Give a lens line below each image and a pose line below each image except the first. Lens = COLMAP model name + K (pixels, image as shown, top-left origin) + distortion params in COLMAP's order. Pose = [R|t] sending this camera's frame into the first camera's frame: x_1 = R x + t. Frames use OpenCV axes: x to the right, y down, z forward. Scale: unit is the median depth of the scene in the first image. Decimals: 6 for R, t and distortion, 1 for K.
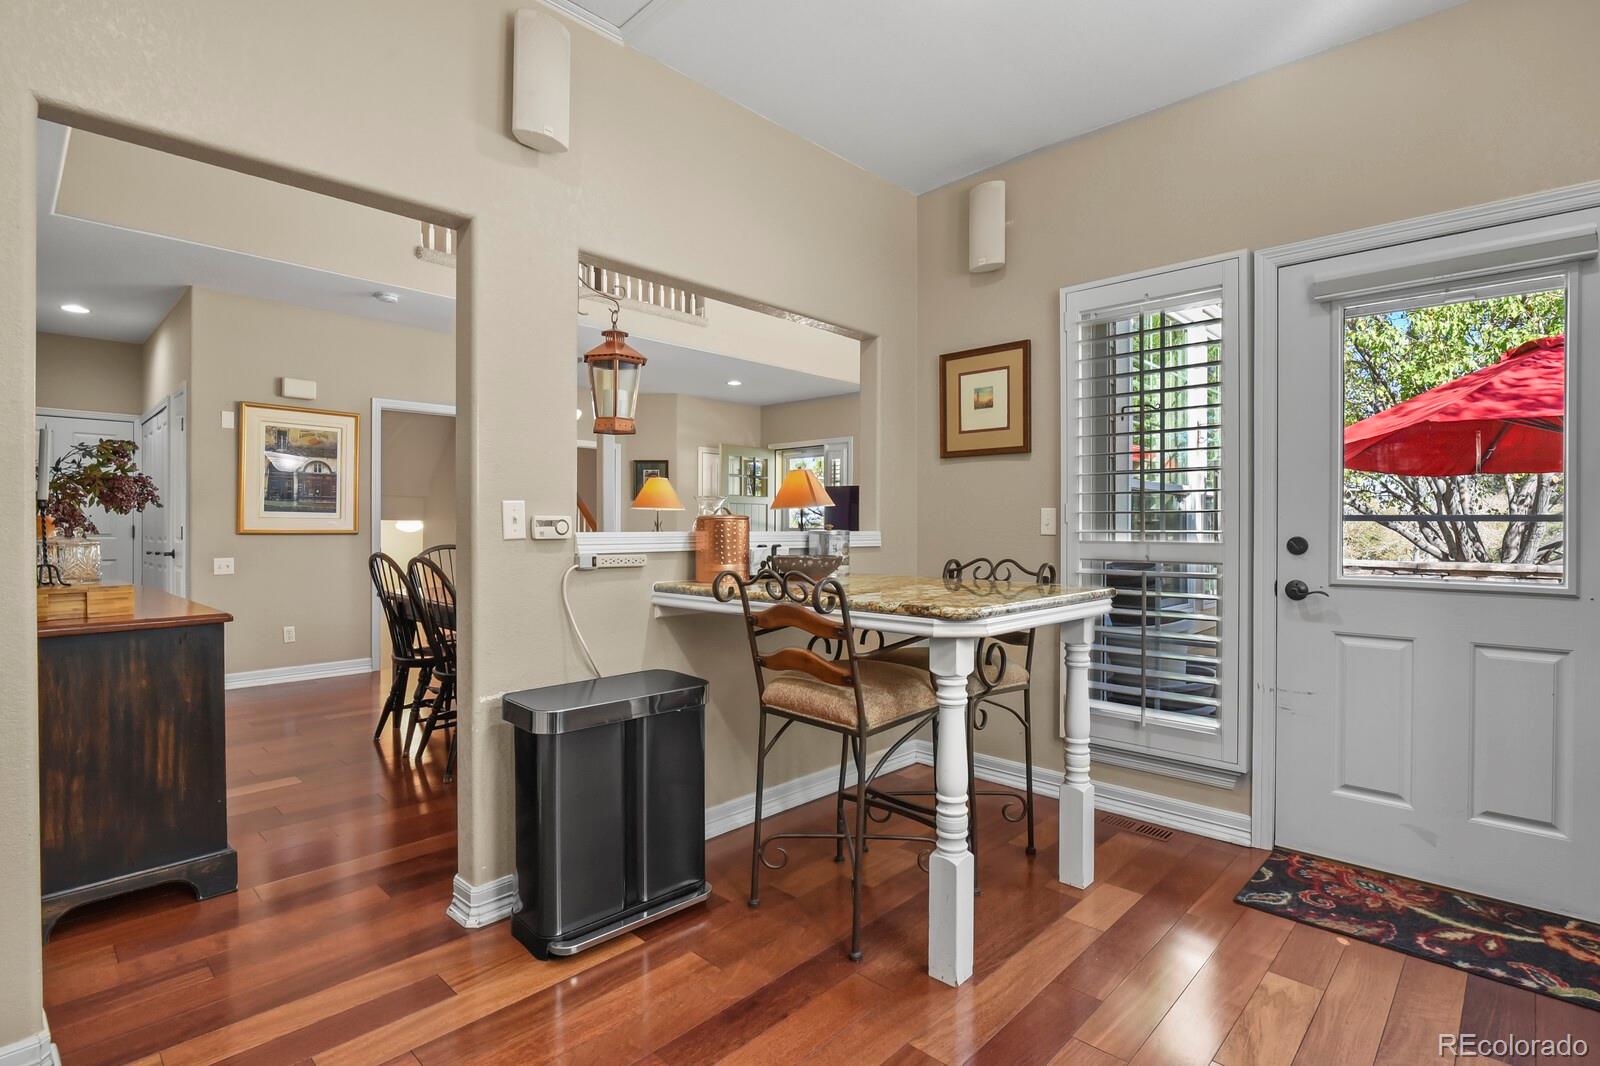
lens RADIAL K [[776.5, 0, 801.8], [0, 776.5, 528.4], [0, 0, 1]] dist [-0.001971, -0.005635]
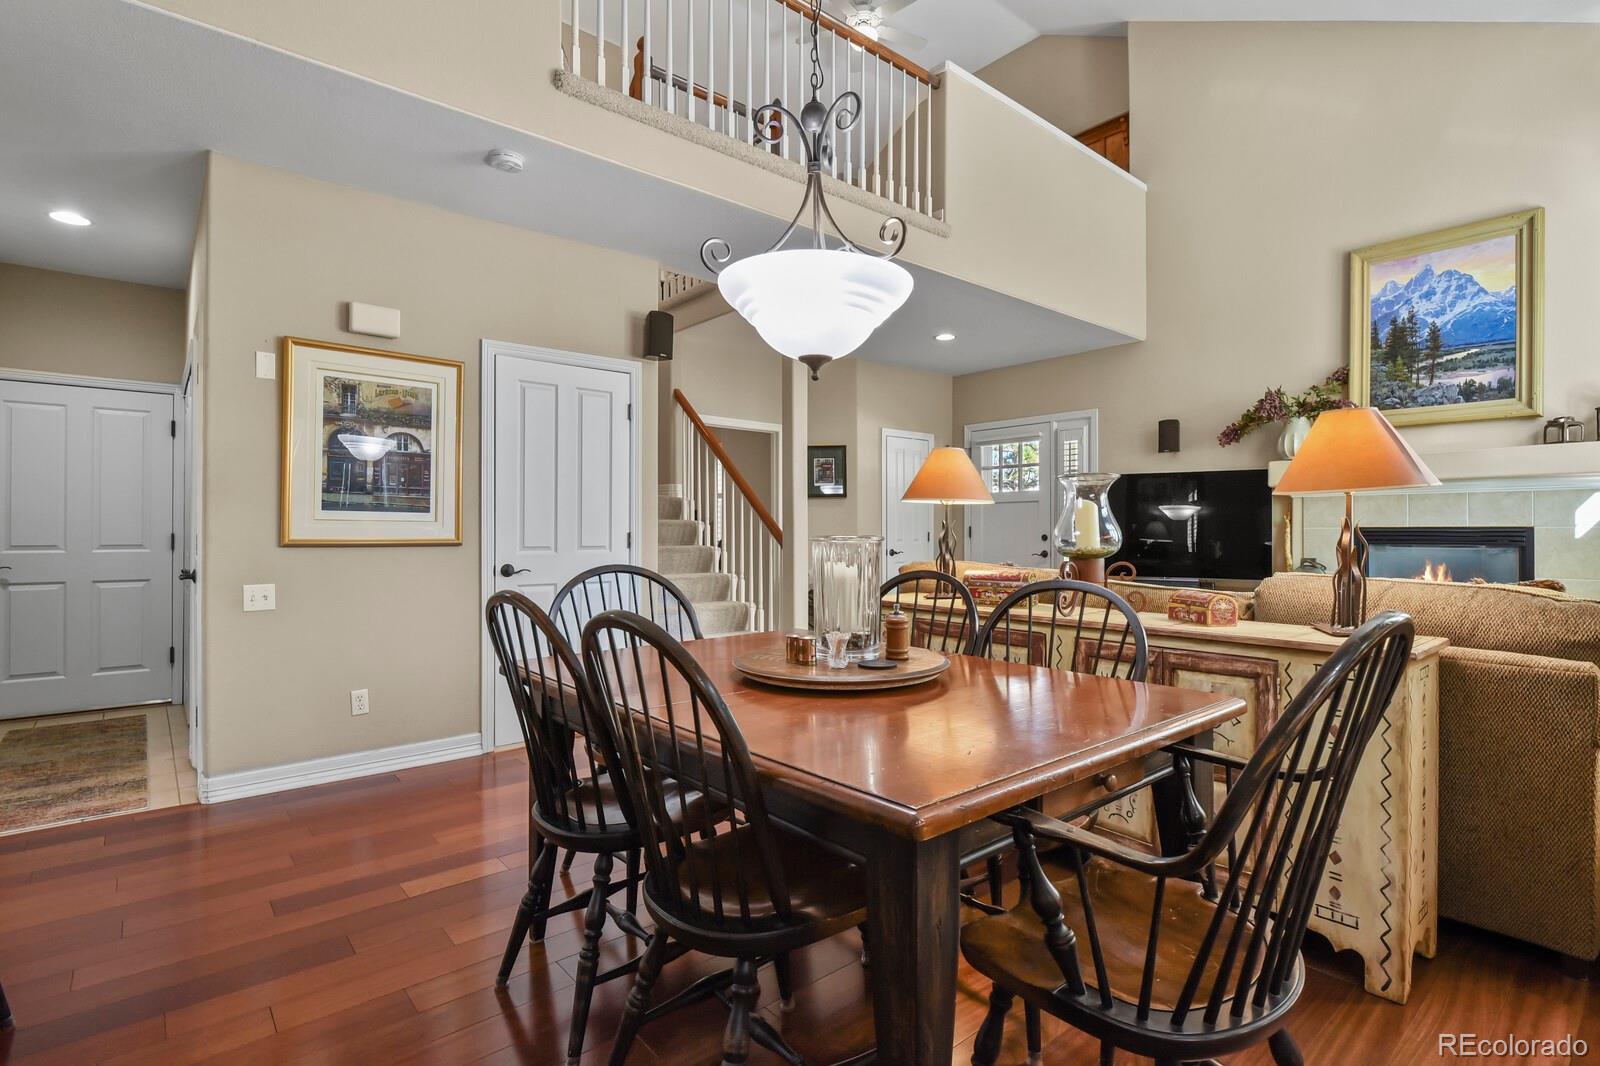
lens RADIAL K [[776.5, 0, 802.9], [0, 776.5, 528.1], [0, 0, 1]] dist [-0.001971, -0.005635]
pose [[0.994636, -0.004691, -0.103333, -0.231316], [0.003961, 0.999966, -0.007271, -0.001145], [0.103364, 0.006823, 0.994620, 0.401201]]
